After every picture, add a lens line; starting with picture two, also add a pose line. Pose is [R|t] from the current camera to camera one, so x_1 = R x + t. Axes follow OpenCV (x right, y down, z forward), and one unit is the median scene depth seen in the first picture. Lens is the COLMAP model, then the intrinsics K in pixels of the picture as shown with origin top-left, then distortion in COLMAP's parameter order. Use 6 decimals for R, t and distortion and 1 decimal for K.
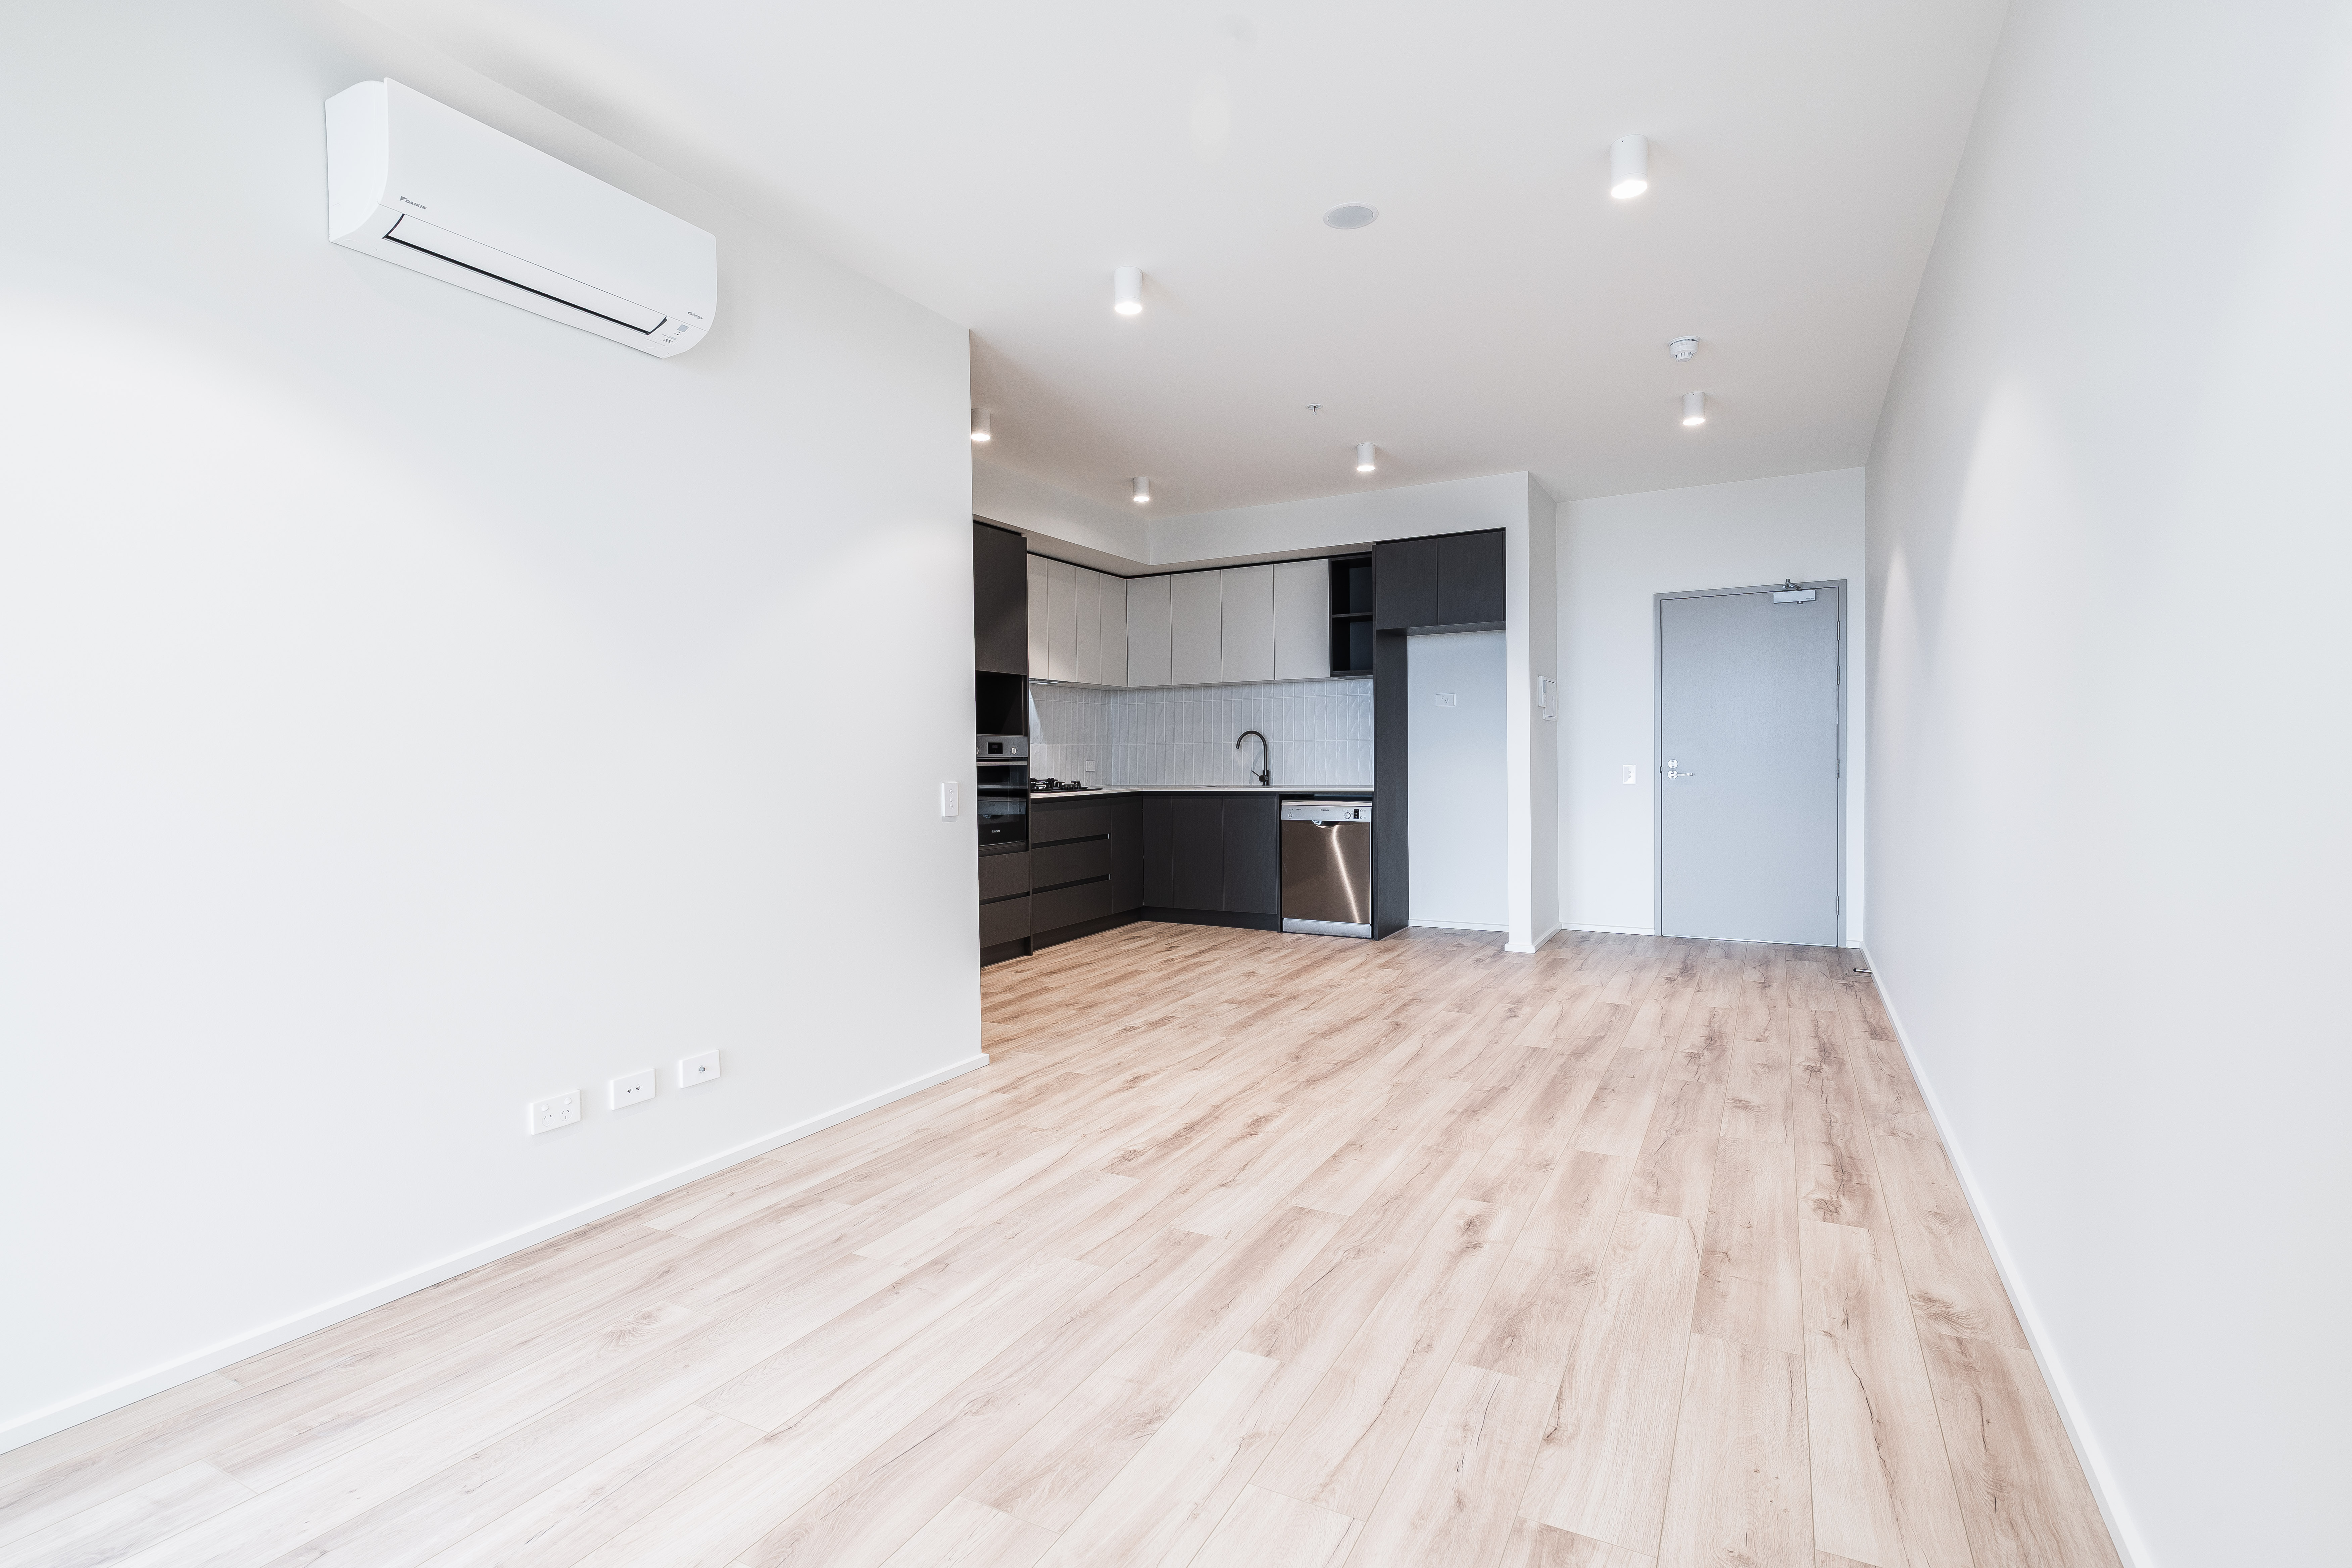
lens RADIAL K [[1125.5, 0, 1183.0], [0, 1125.5, 816.0], [0, 0, 1]] dist [0.001819, 0.000248]
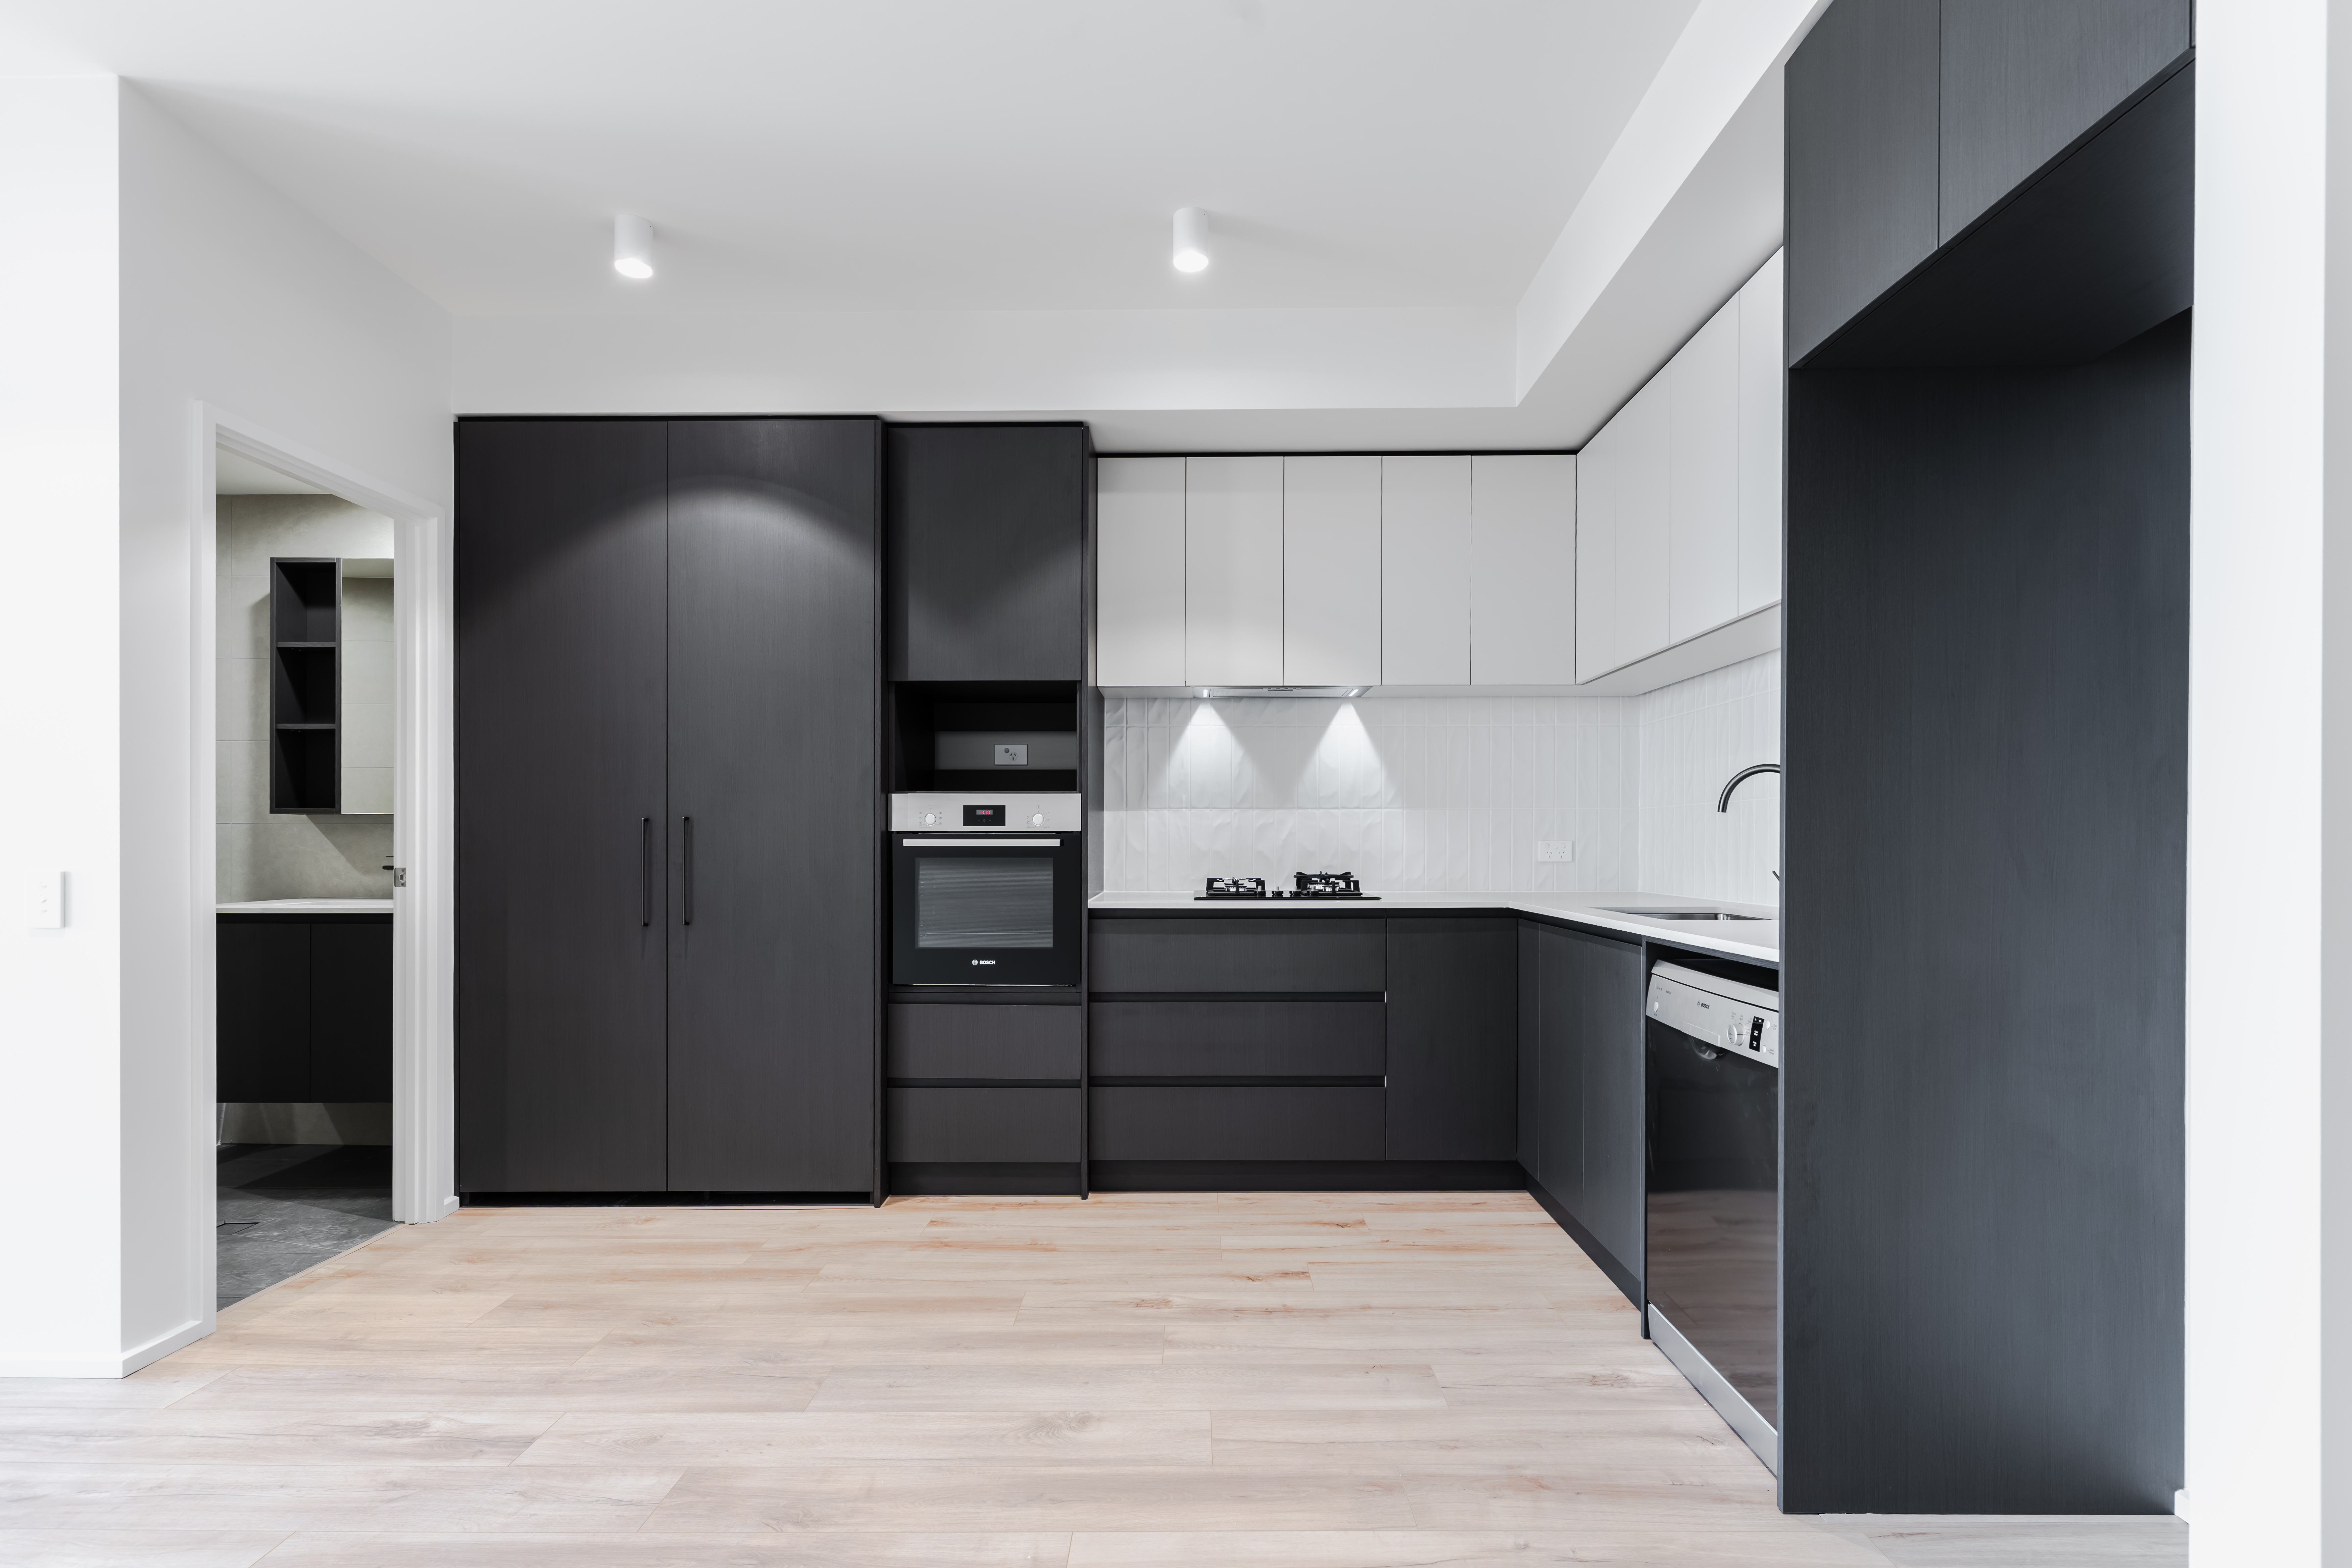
lens RADIAL K [[1166.1, 0, 1178.0], [0, 1166.1, 843.2], [0, 0, 1]] dist [0.000626, -0.000019]
pose [[0.467166, 0.013139, -0.884072, 0.379751], [-0.053501, 0.998477, -0.013432, -0.041712], [0.882550, 0.053574, 0.467158, 0.778554]]
